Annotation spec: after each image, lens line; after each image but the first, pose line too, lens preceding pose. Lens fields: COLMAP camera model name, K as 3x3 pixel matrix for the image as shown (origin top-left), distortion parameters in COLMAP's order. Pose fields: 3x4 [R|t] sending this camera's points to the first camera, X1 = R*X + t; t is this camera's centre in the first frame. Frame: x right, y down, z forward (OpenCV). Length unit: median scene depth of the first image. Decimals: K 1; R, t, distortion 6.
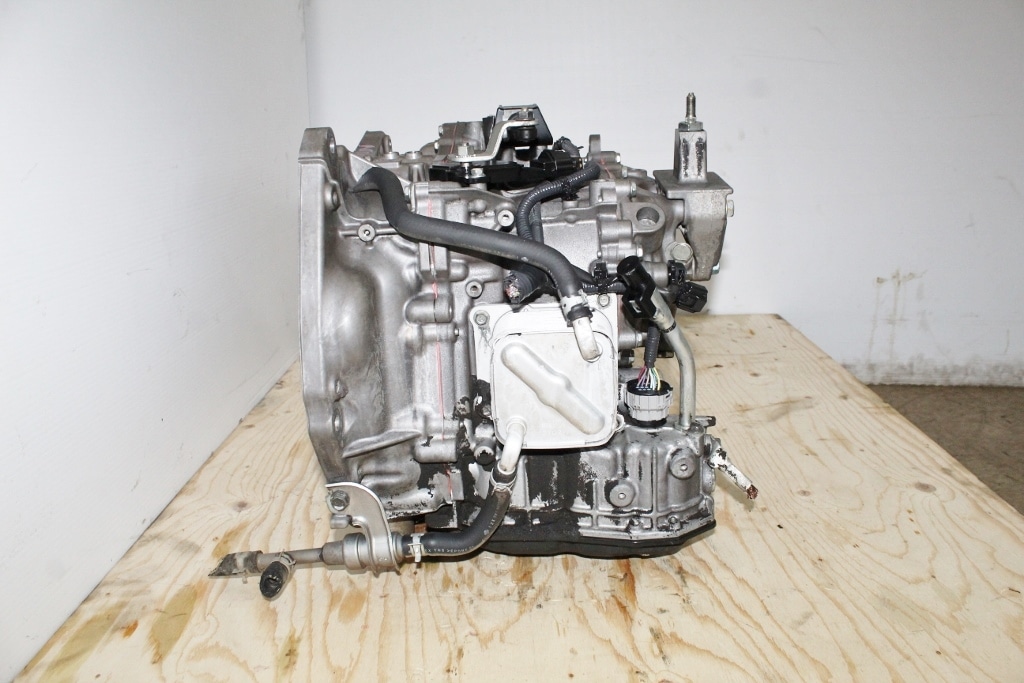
lens RADIAL K [[847.2, 0, 518.1], [0, 847.2, 341.9], [0, 0, 1]] dist [-0.150676, 0.114342]
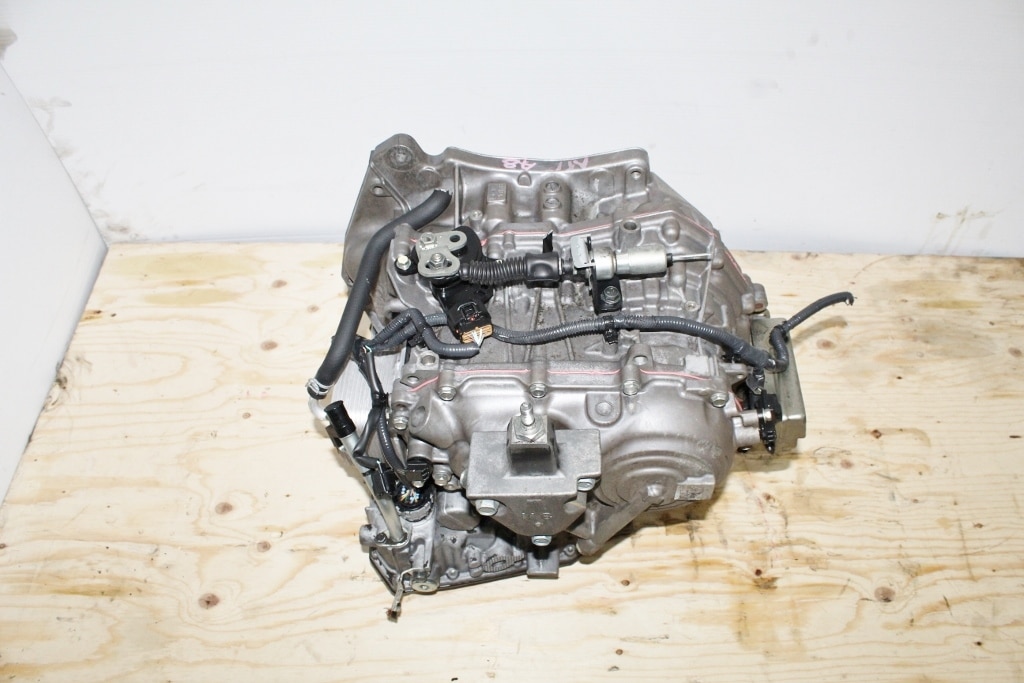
lens RADIAL K [[847.2, 0, 518.3], [0, 847.2, 343.8], [0, 0, 1]] dist [-0.150676, 0.114342]
pose [[-0.000518, 0.813803, -0.581140, 0.669352], [-0.279941, 0.557786, 0.781350, -1.020926], [0.960017, 0.163089, 0.227528, 0.864121]]
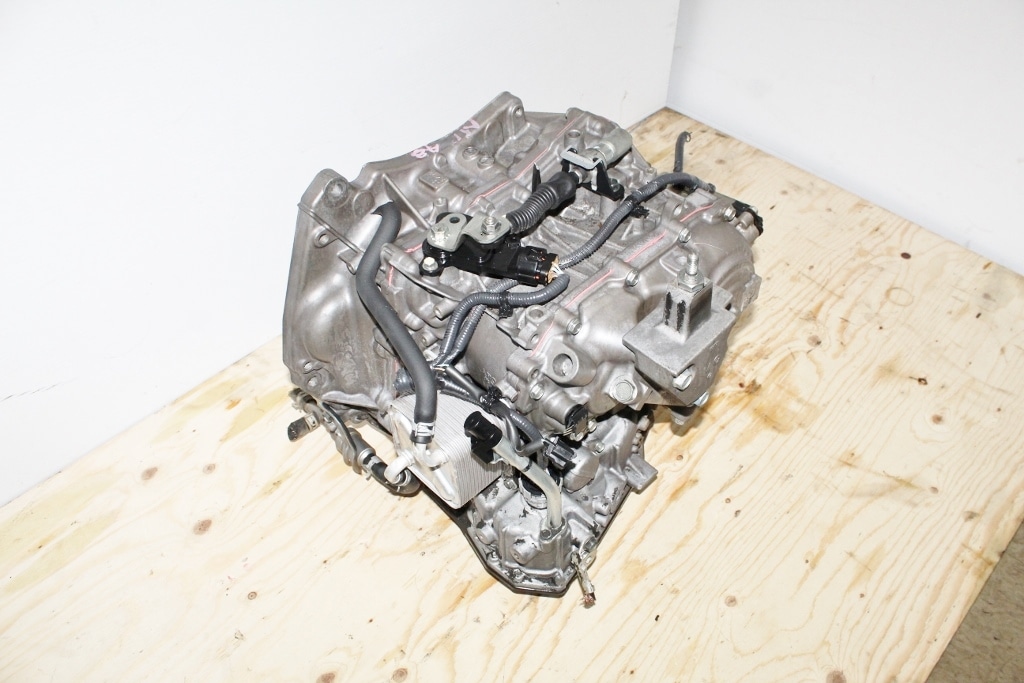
lens RADIAL K [[847.2, 0, 519.1], [0, 847.2, 346.2], [0, 0, 1]] dist [-0.150676, 0.114342]
pose [[0.724448, 0.520802, -0.451598, 0.557657], [-0.219317, 0.795224, 0.565261, -0.723954], [0.653510, -0.310459, 0.690318, 0.272546]]
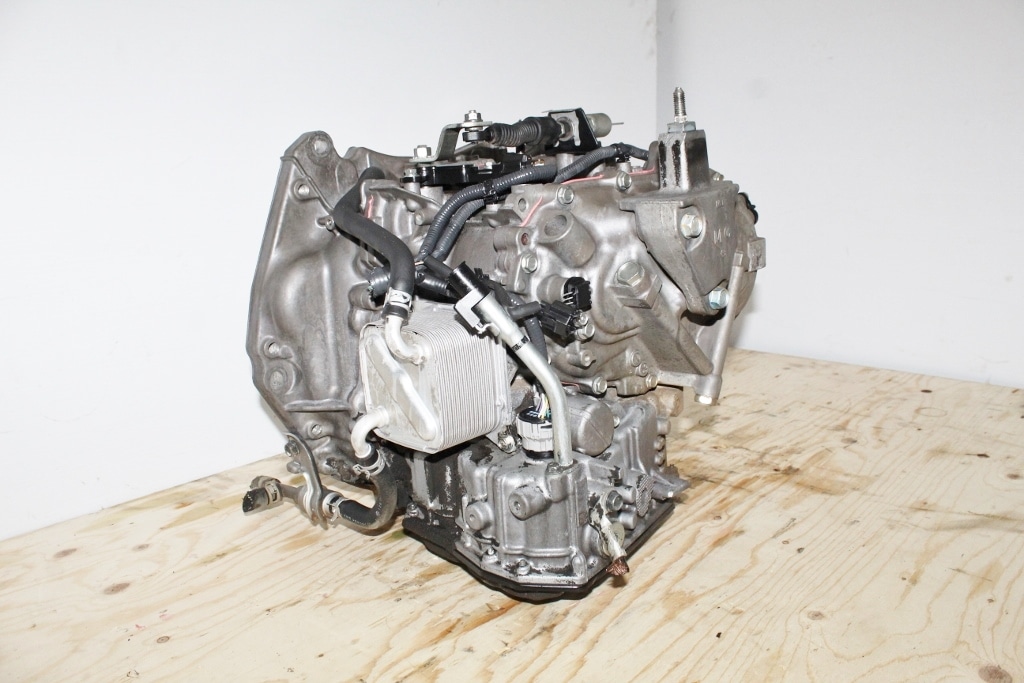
lens RADIAL K [[847.2, 0, 516.6], [0, 847.2, 339.6], [0, 0, 1]] dist [-0.150676, 0.114342]
pose [[0.736908, 0.151782, -0.658732, 0.734001], [-0.170523, 0.984691, 0.036128, -0.054049], [0.654131, 0.085706, 0.751510, 0.300955]]
